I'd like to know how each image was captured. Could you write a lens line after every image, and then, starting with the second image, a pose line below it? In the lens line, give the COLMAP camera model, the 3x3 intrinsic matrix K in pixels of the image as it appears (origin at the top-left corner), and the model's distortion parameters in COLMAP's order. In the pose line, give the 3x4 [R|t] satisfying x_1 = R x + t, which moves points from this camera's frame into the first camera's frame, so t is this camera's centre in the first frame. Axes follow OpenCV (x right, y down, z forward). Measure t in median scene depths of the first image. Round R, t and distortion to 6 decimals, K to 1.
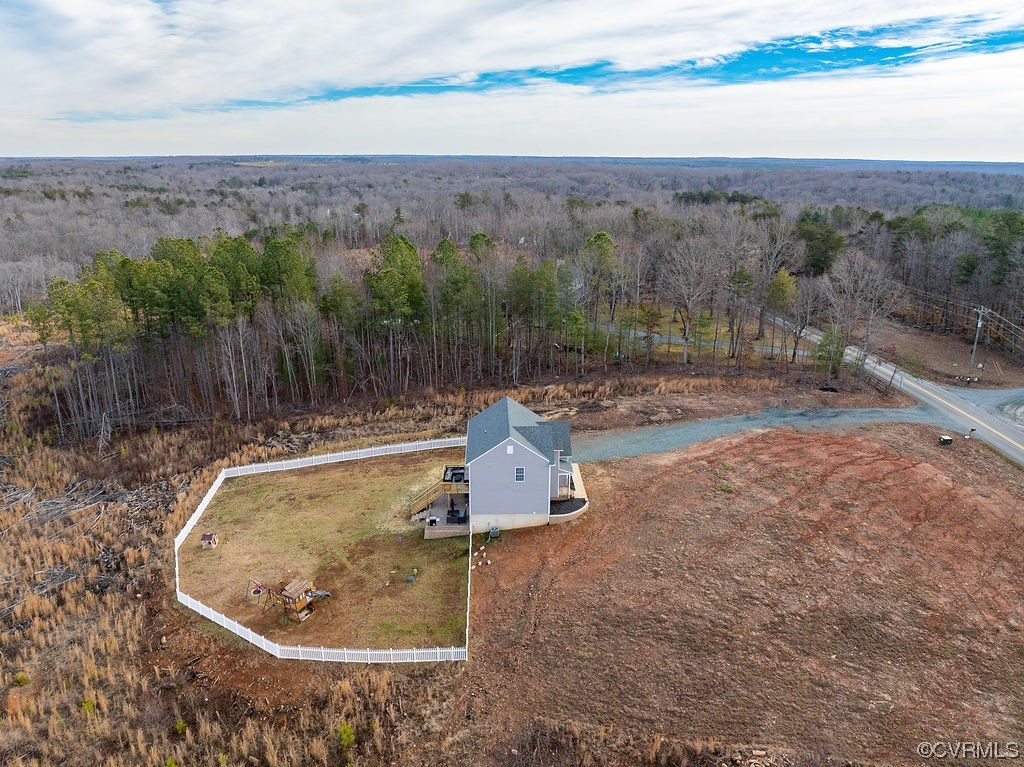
lens RADIAL K [[718.1, 0, 512.0], [0, 718.1, 383.5], [0, 0, 1]] dist [-0.029096, 0.005767]
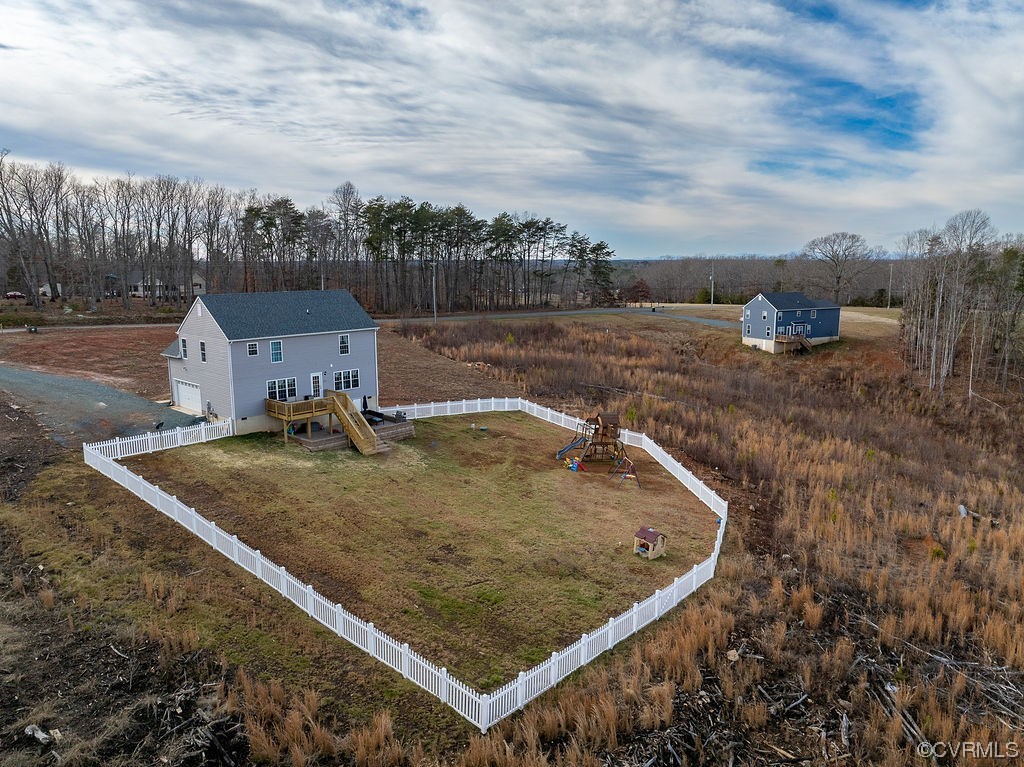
lens RADIAL K [[720.9, 0, 512.0], [0, 720.9, 383.5], [0, 0, 1]] dist [-0.043781, 0.010412]
pose [[-0.706843, -0.109297, 0.698875, -0.572079], [0.224476, 0.902265, 0.368140, -0.071387], [-0.670808, 0.417099, -0.613226, 1.098122]]
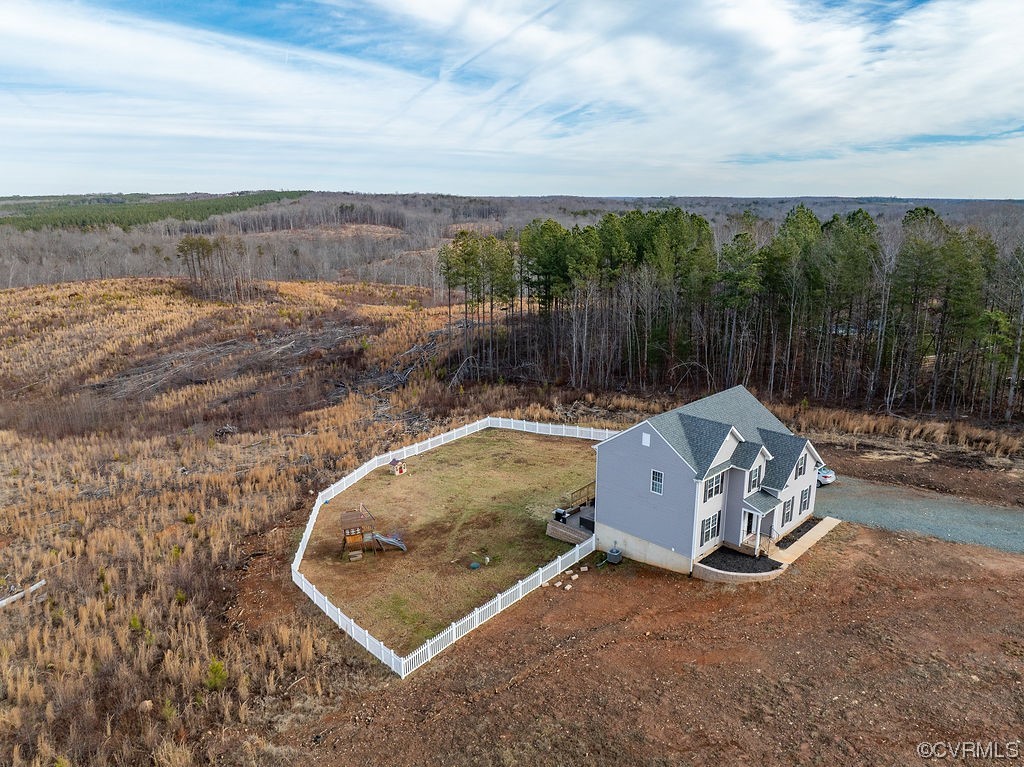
lens RADIAL K [[720.9, 0, 512.0], [0, 720.9, 383.5], [0, 0, 1]] dist [-0.043781, 0.010412]
pose [[0.683284, 0.178792, -0.707924, 0.286818], [-0.218359, 0.975221, 0.035540, 0.034954], [0.696736, 0.130298, 0.705394, 0.339108]]
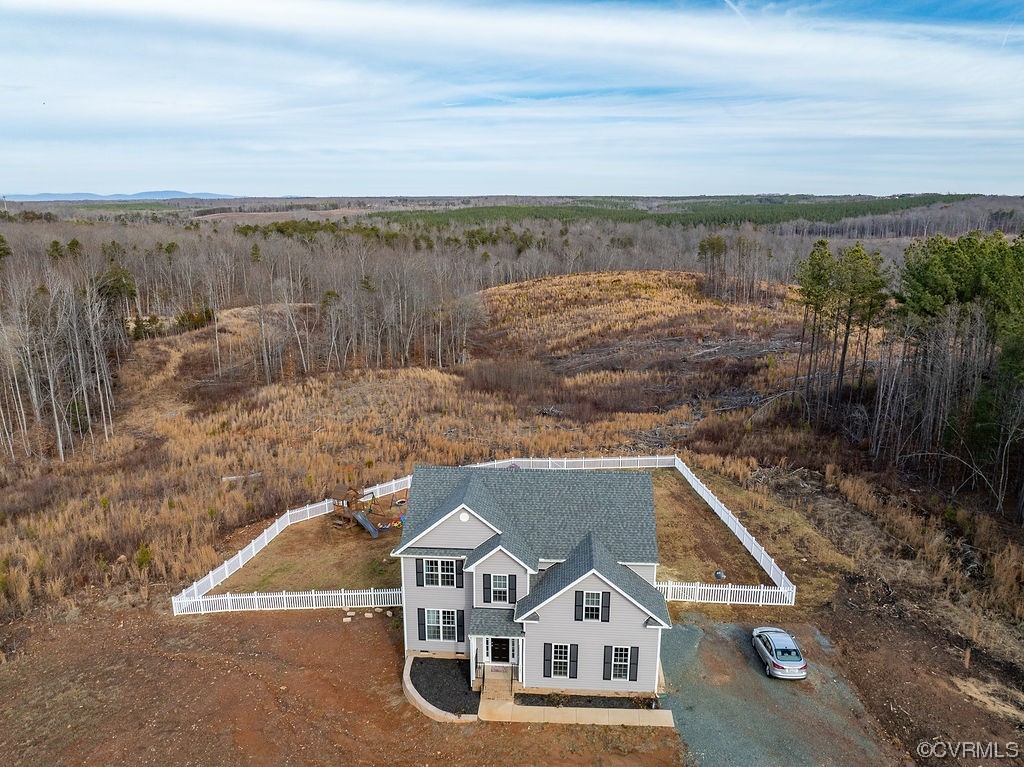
lens RADIAL K [[720.9, 0, 512.0], [0, 720.9, 383.5], [0, 0, 1]] dist [-0.043781, 0.010412]
pose [[-0.105486, 0.243054, -0.964260, 0.384270], [-0.302005, 0.916040, 0.263938, -0.114536], [0.947452, 0.319053, -0.023226, 0.813225]]
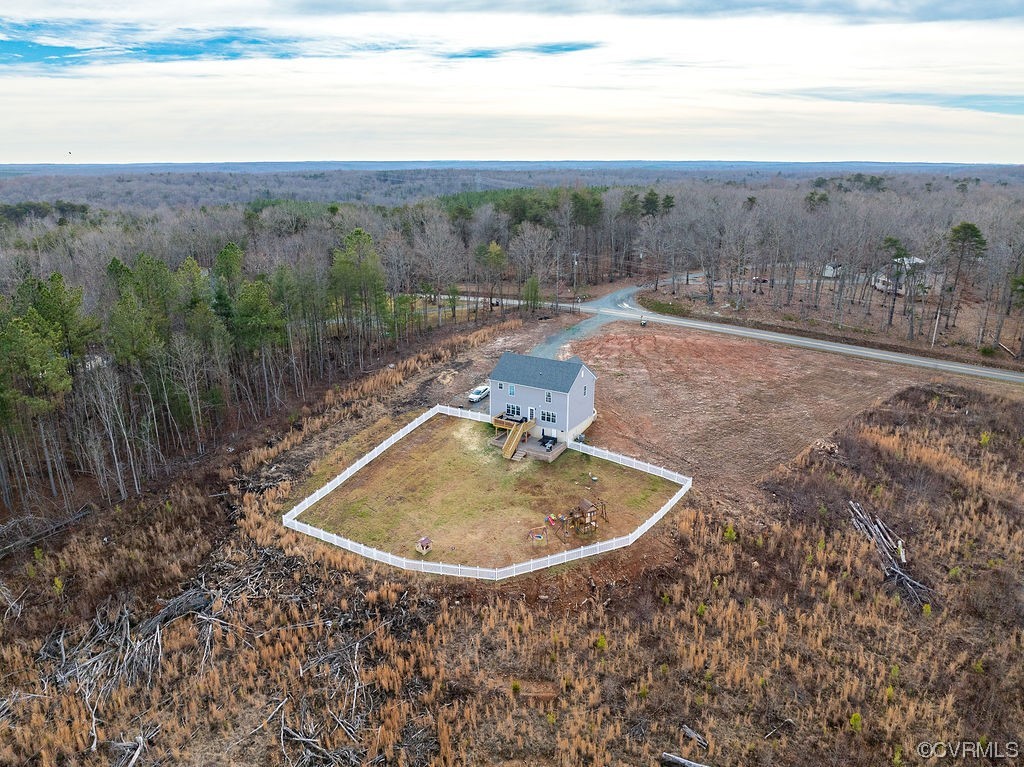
lens RADIAL K [[711.3, 0, 514.5], [0, 711.3, 396.5], [0, 0, 1]] dist [-0.037542, 0.018949]
pose [[0.536960, -0.265979, 0.800580, -0.907333], [0.253223, 0.956052, 0.147792, -0.078324], [-0.804706, 0.123367, 0.580714, 0.244798]]
